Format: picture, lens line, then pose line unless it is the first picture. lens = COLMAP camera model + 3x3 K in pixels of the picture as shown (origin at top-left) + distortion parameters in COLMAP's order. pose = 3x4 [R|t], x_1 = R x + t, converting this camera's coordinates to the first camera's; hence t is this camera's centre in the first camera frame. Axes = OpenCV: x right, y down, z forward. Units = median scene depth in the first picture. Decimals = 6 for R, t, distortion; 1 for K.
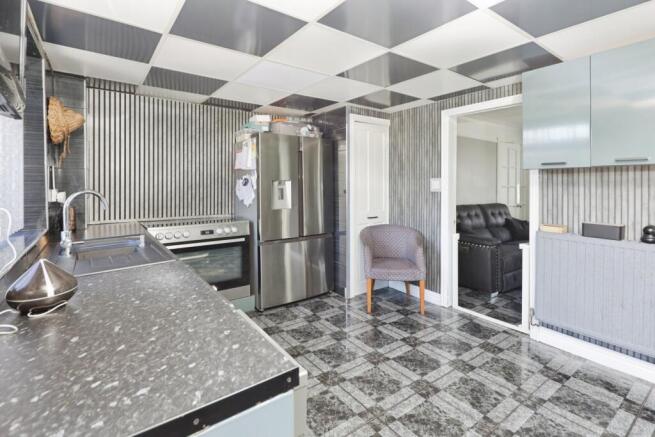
lens RADIAL K [[313.7, 0, 328.2], [0, 313.7, 182.7], [0, 0, 1]] dist [0.001233, 0.000020]
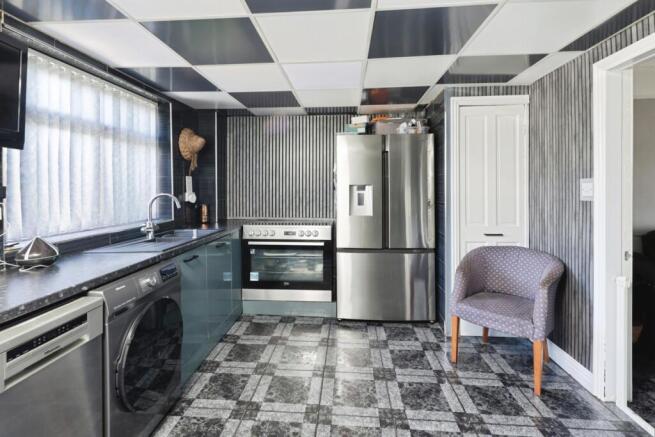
lens RADIAL K [[316.9, 0, 326.6], [0, 316.9, 187.3], [0, 0, 1]] dist [-0.001471, -0.001381]
pose [[0.754668, -0.005662, -0.656082, 0.370615], [0.004040, 0.999984, -0.003982, 0.003304], [0.656094, 0.000354, 0.754679, 0.222402]]
